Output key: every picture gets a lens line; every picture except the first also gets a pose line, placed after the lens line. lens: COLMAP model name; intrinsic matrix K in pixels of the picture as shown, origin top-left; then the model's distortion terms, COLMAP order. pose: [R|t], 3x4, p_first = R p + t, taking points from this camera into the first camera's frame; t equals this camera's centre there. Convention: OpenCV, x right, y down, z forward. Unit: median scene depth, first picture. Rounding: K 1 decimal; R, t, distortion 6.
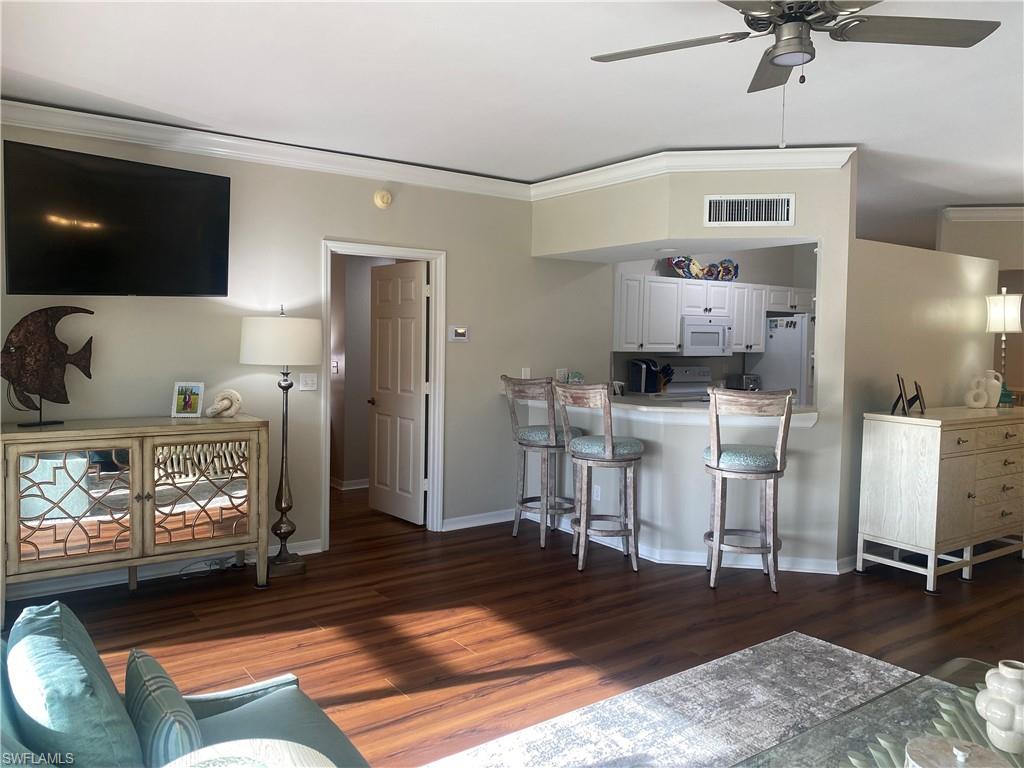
lens RADIAL K [[774.3, 0, 515.4], [0, 774.3, 373.8], [0, 0, 1]] dist [0.055427, -0.076339]
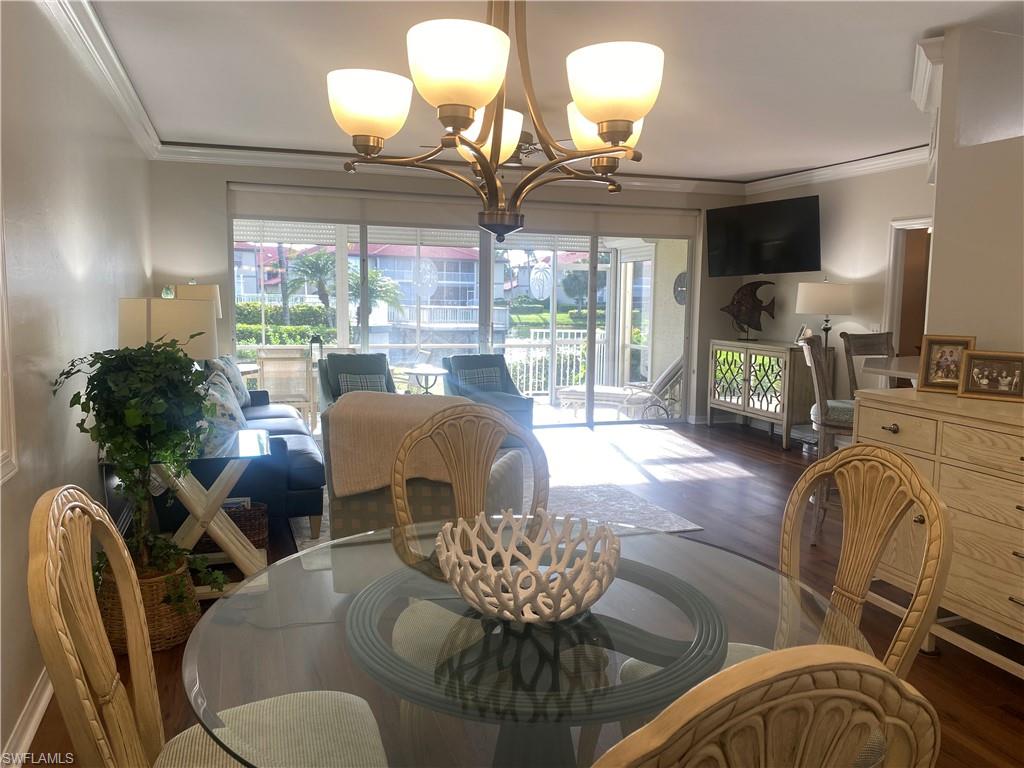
lens RADIAL K [[776.3, 0, 514.6], [0, 776.3, 374.2], [0, 0, 1]] dist [0.082220, -0.120298]
pose [[-0.275847, 0.078589, -0.957983, 1.270504], [-0.065737, 0.992776, 0.100372, -0.009235], [0.958951, 0.090663, -0.268688, 0.810836]]
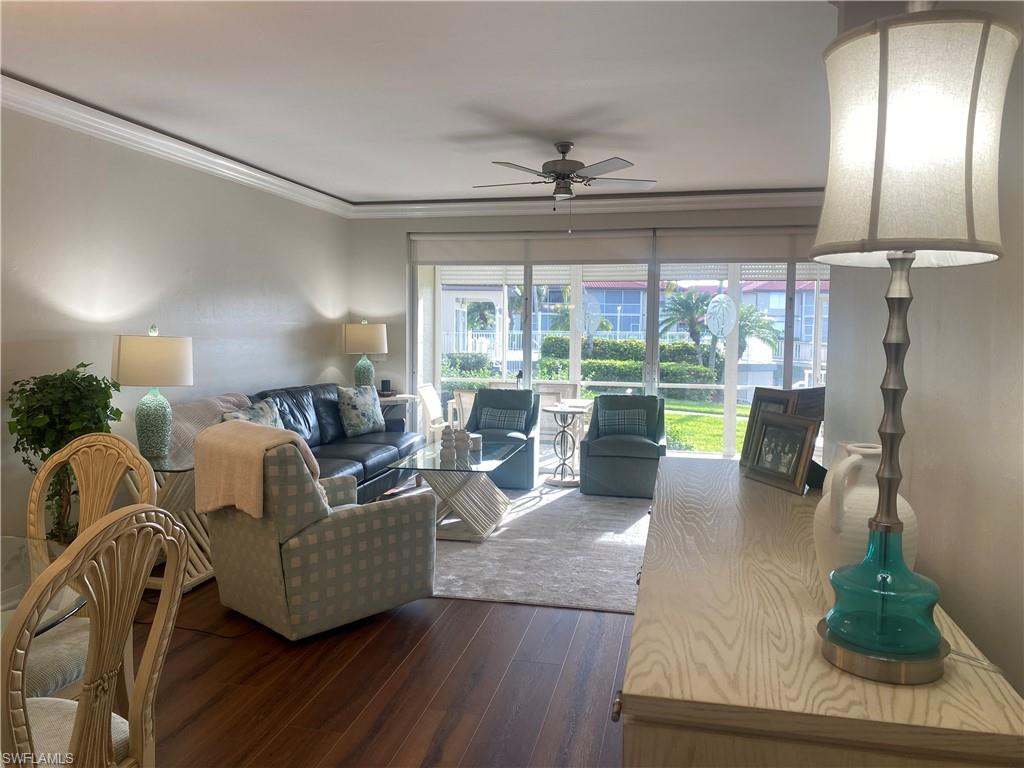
lens RADIAL K [[774.3, 0, 515.4], [0, 774.3, 373.8], [0, 0, 1]] dist [0.055427, -0.076339]
pose [[-0.743704, 0.018348, -0.668258, 0.932429], [-0.053906, 0.994722, 0.087303, -0.042444], [0.666332, 0.100951, -0.738790, 1.247581]]
